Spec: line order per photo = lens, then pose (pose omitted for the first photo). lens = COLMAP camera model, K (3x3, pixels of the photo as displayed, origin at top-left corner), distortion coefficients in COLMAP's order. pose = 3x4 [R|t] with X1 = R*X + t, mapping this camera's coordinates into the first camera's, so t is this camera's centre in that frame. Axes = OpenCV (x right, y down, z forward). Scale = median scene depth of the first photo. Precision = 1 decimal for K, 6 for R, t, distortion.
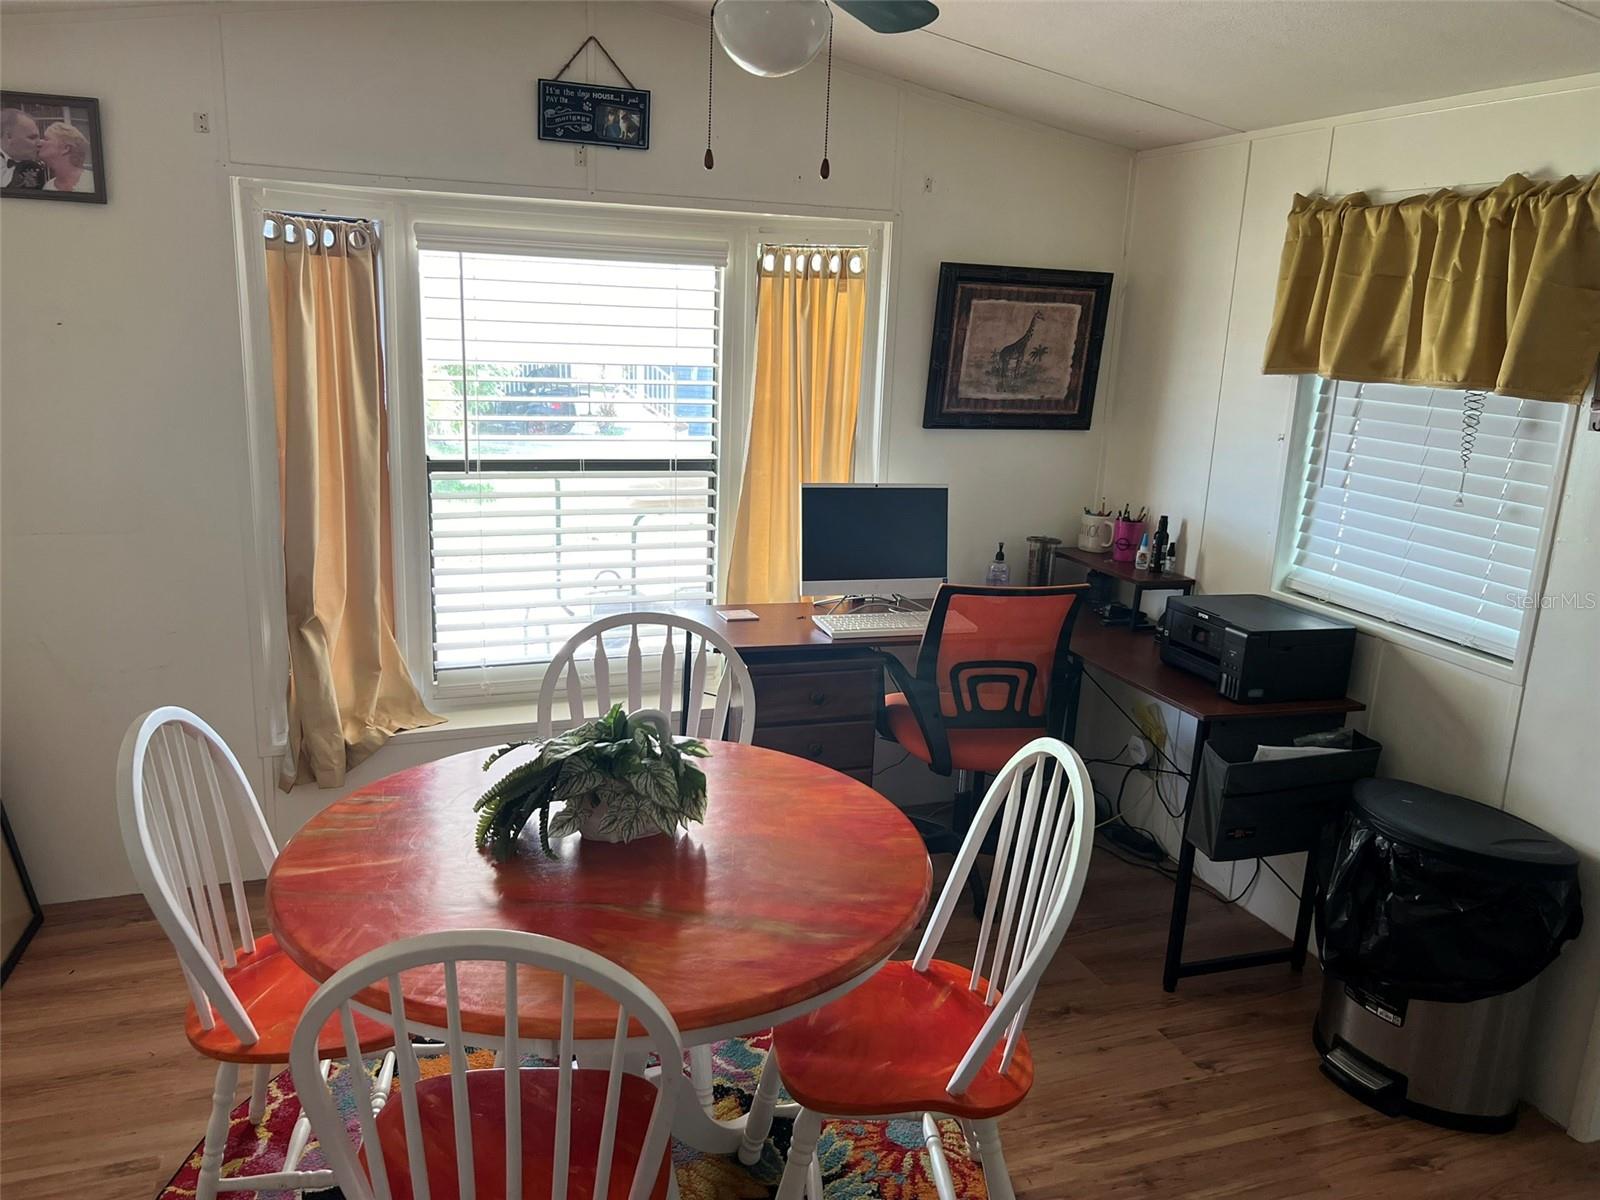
lens RADIAL K [[1206.7, 0, 780.3], [0, 1206.7, 609.6], [0, 0, 1]] dist [0.044193, -0.050646]
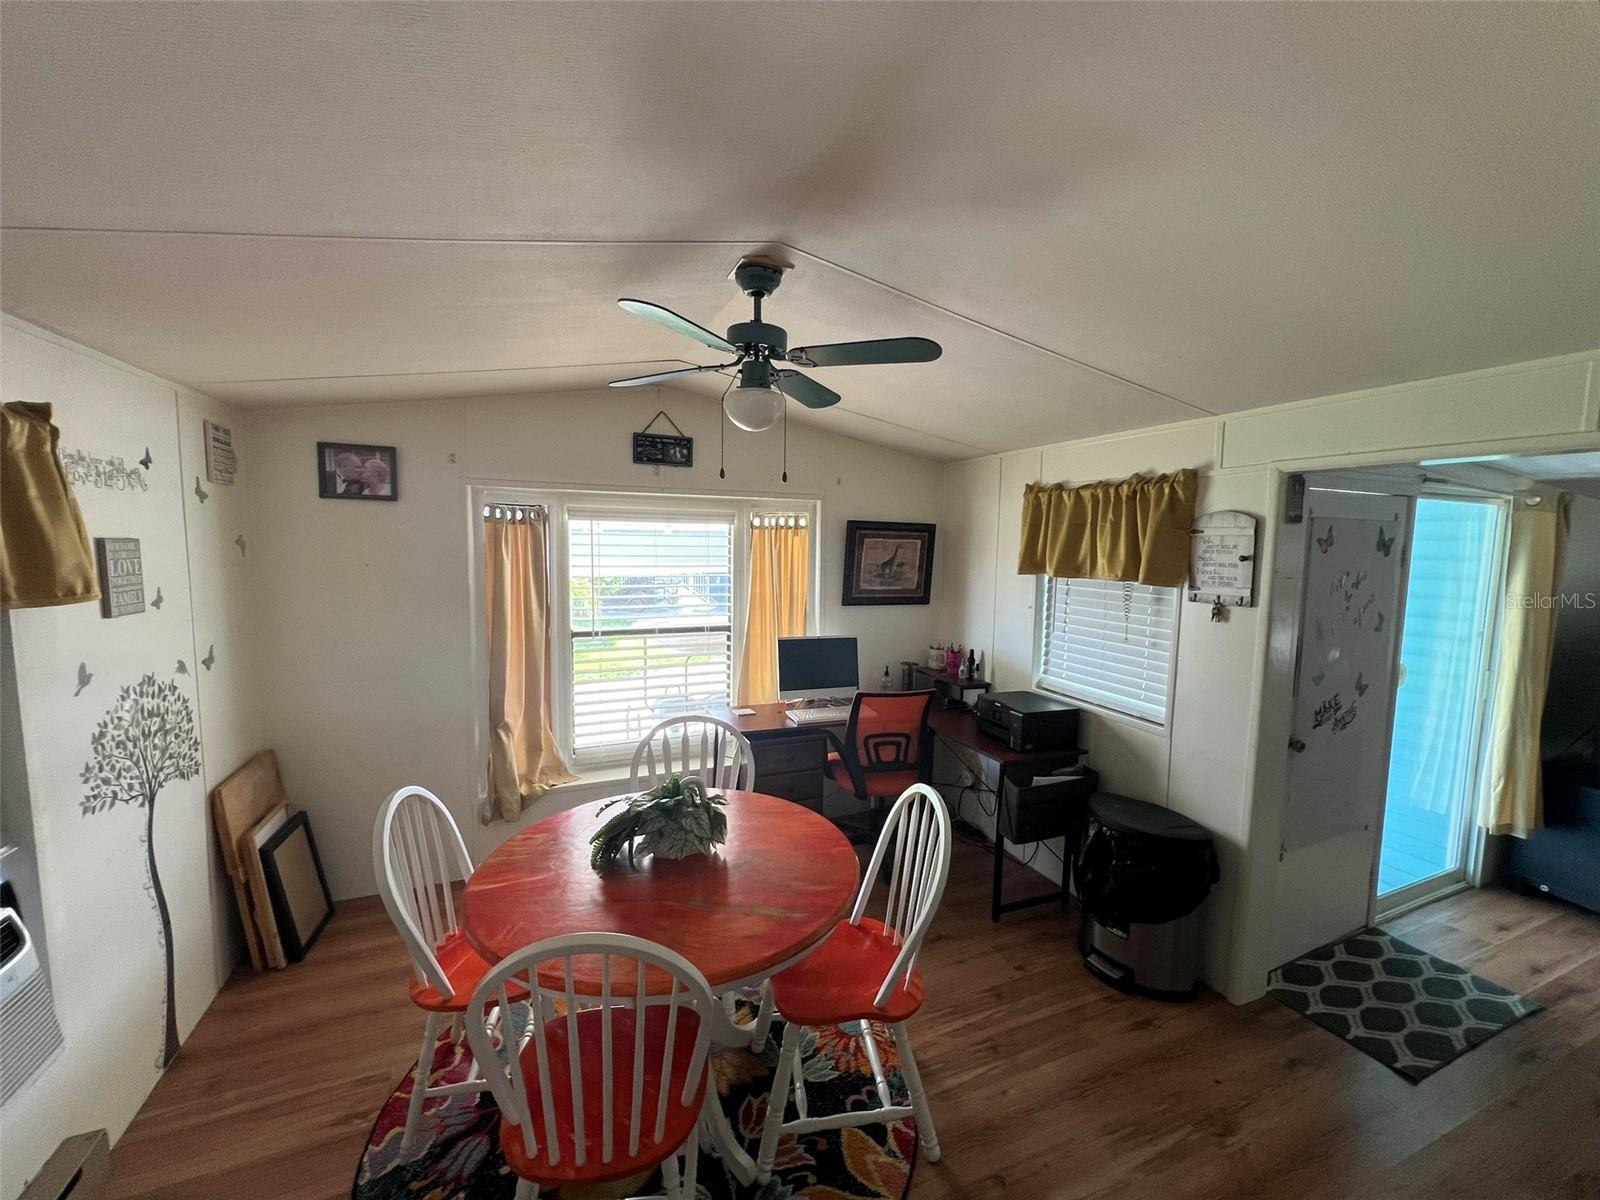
lens RADIAL K [[639.0, 0, 800.9], [0, 639.0, 600.2], [0, 0, 1]] dist [-0.004702, 0.001834]
pose [[0.998189, -0.027246, 0.053634, 0.002975], [0.034971, 0.988246, -0.148818, -0.018711], [-0.048949, 0.150424, 0.987409, 0.036677]]
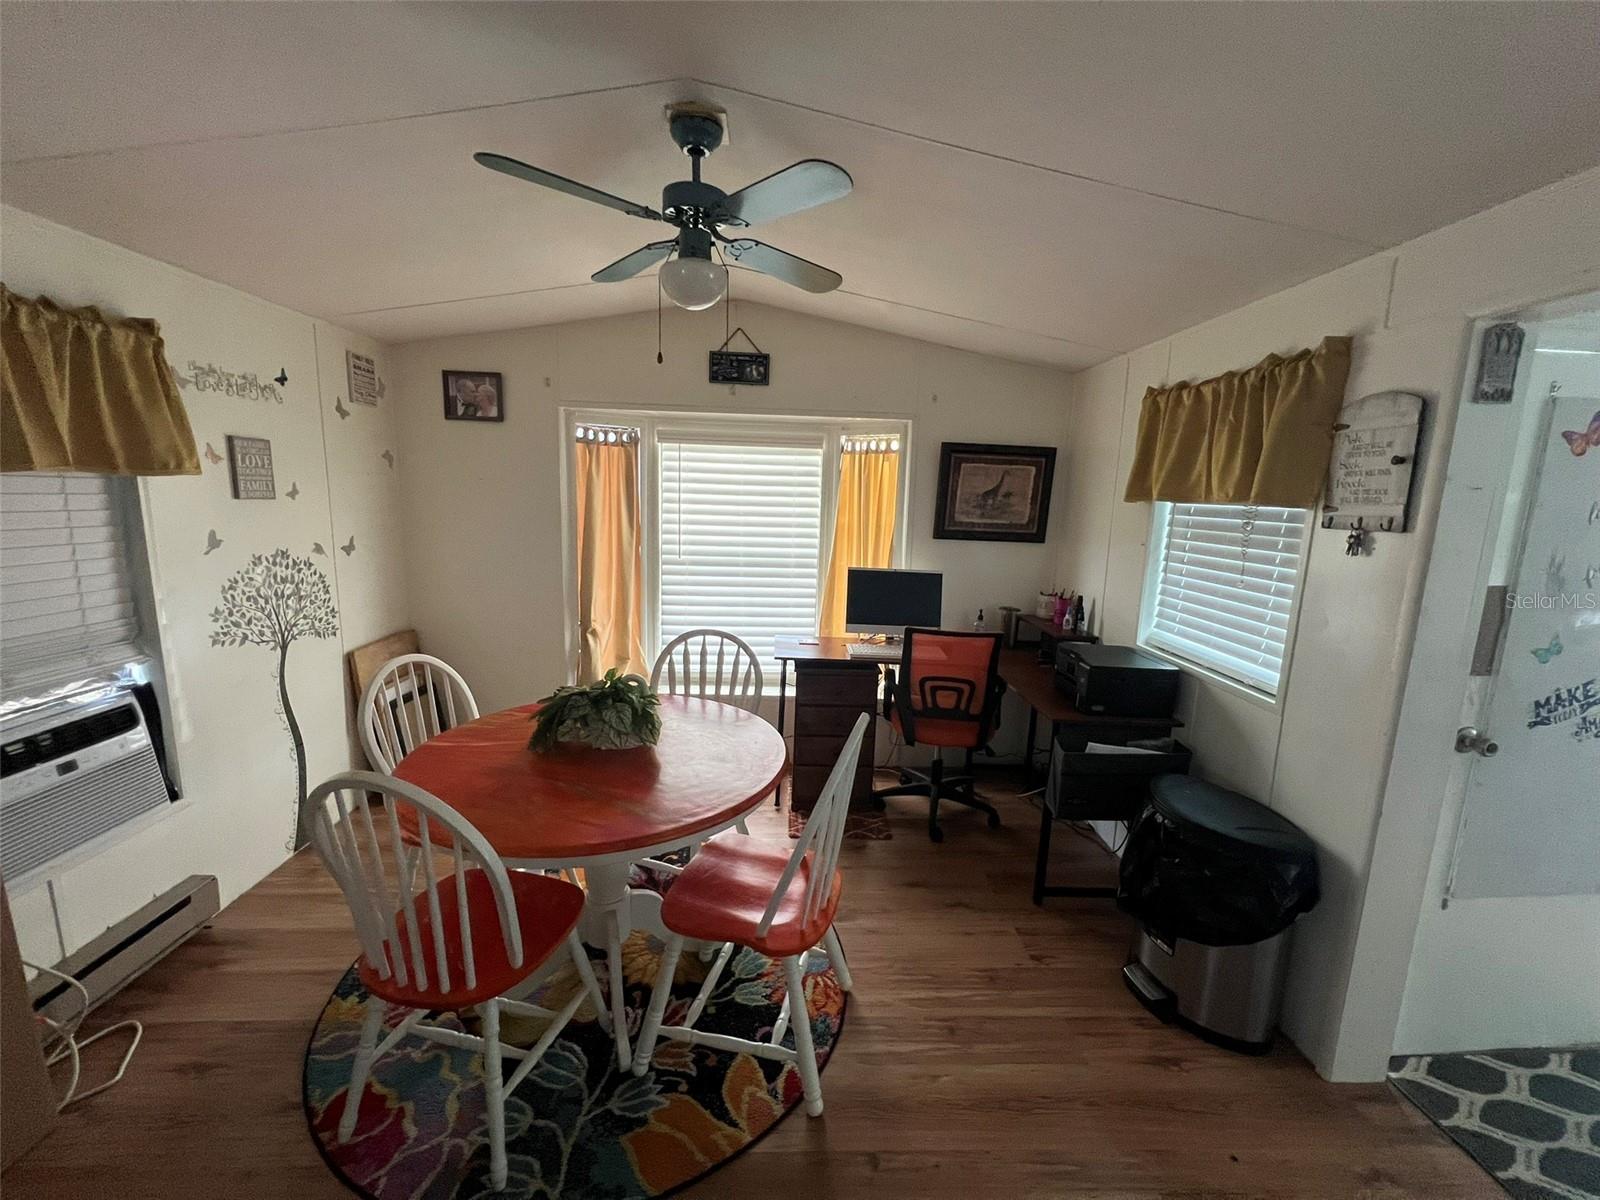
lens RADIAL K [[639.0, 0, 805.7], [0, 639.0, 600.2], [0, 0, 1]] dist [-0.004702, 0.001834]
pose [[0.955399, 0.040371, -0.292544, 0.277927], [-0.067011, 0.994408, -0.081620, 0.025692], [0.287613, 0.097584, 0.952762, 0.138888]]
